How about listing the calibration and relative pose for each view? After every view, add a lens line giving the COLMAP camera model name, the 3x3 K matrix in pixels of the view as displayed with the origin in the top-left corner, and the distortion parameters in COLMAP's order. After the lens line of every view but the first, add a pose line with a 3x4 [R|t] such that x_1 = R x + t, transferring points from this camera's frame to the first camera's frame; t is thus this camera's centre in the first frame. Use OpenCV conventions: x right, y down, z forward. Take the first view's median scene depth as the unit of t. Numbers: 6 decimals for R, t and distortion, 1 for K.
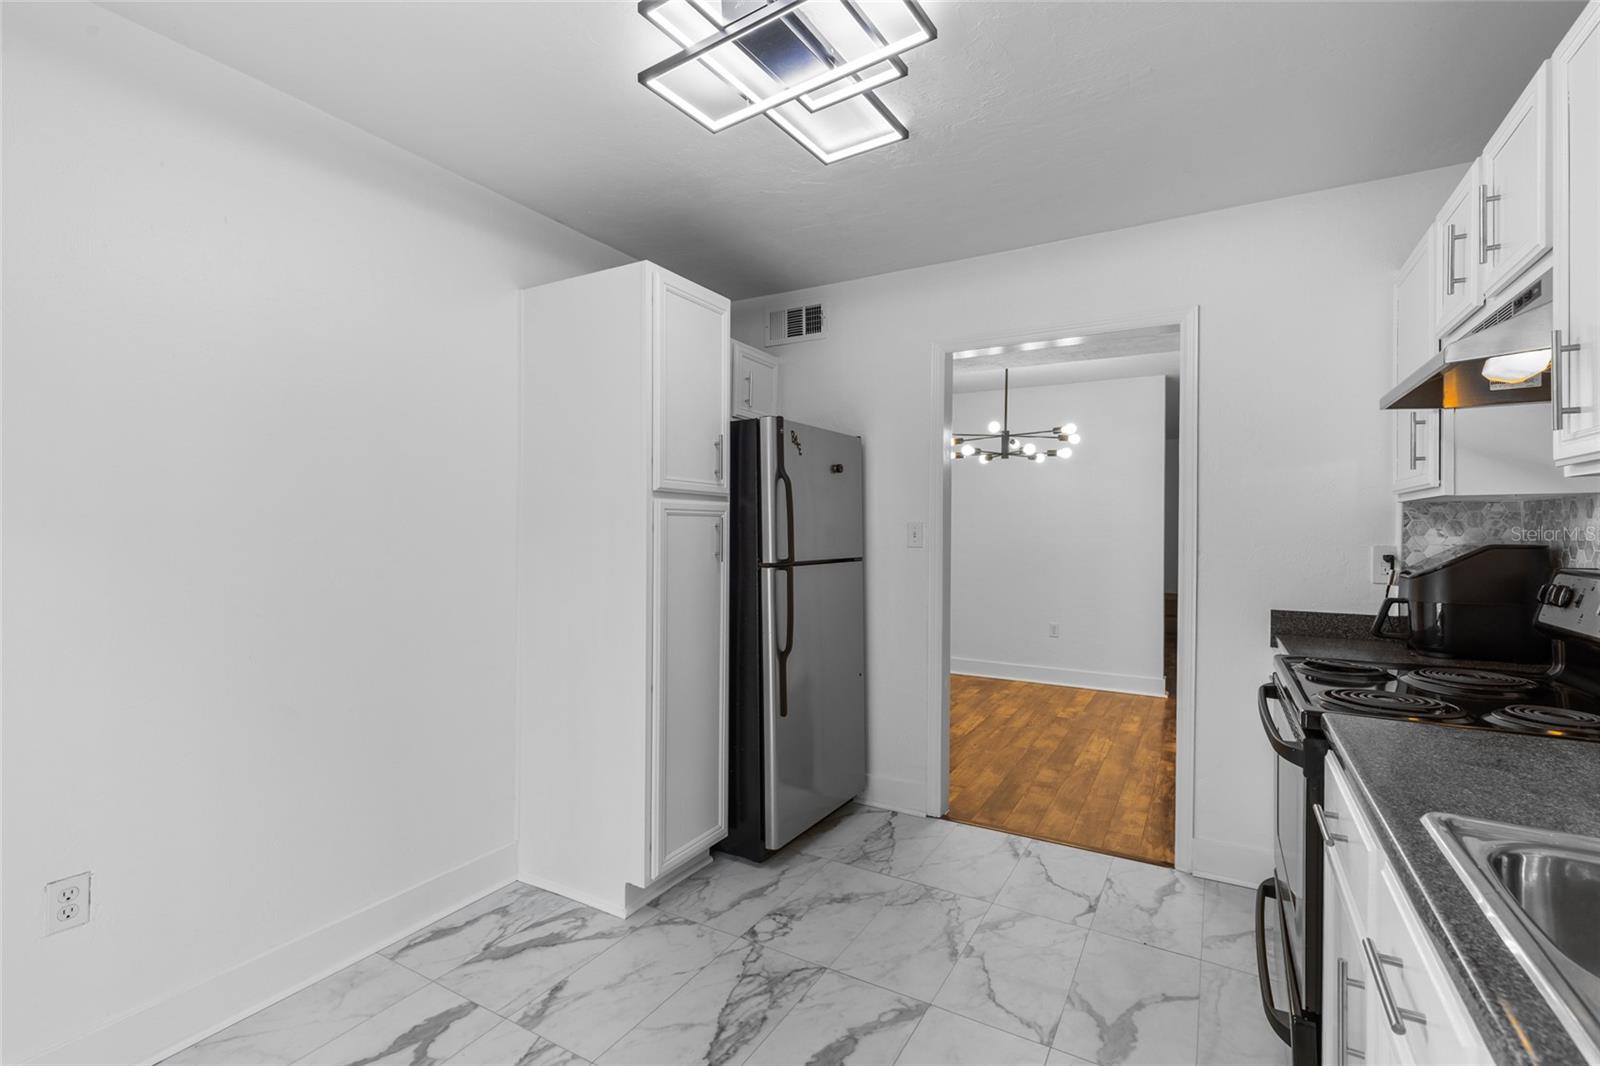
lens RADIAL K [[721.4, 0, 808.2], [0, 721.4, 525.0], [0, 0, 1]] dist [0.007820, -0.001825]
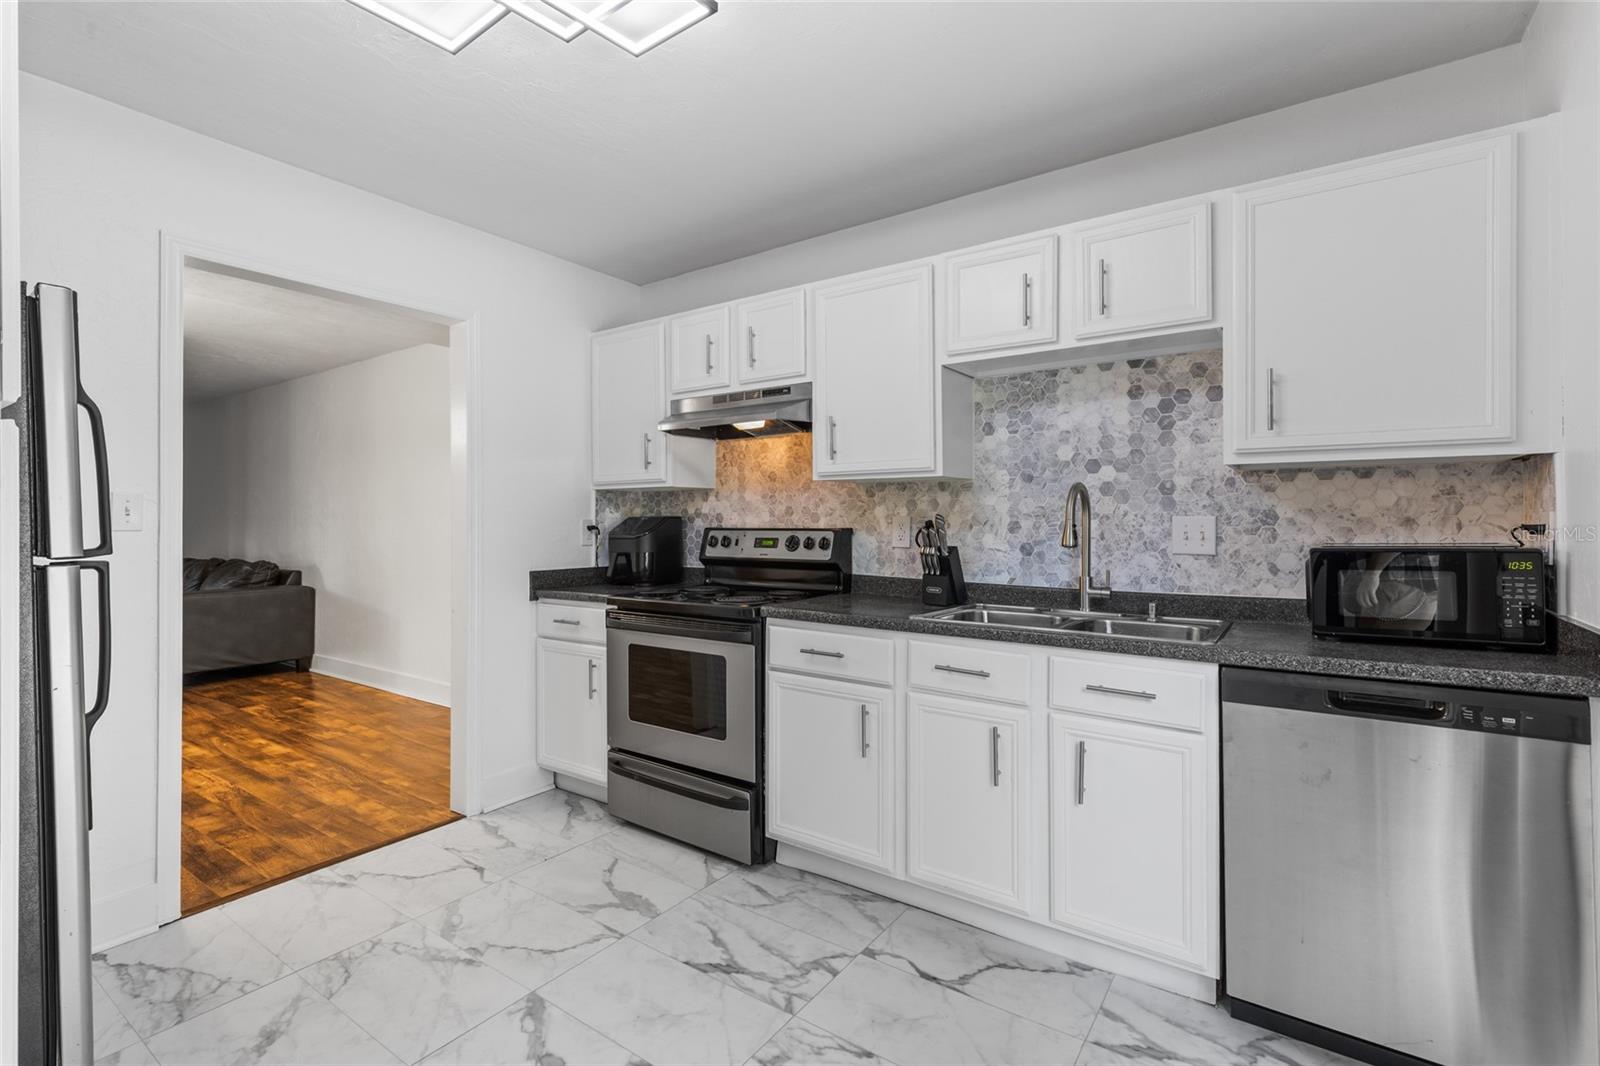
lens RADIAL K [[721.4, 0, 802.1], [0, 721.4, 519.1], [0, 0, 1]] dist [0.007820, -0.001825]
pose [[0.090430, -0.001093, 0.995902, -0.562138], [0.001393, 0.999999, 0.000971, 0.025031], [-0.995902, 0.001299, 0.090431, 0.413050]]
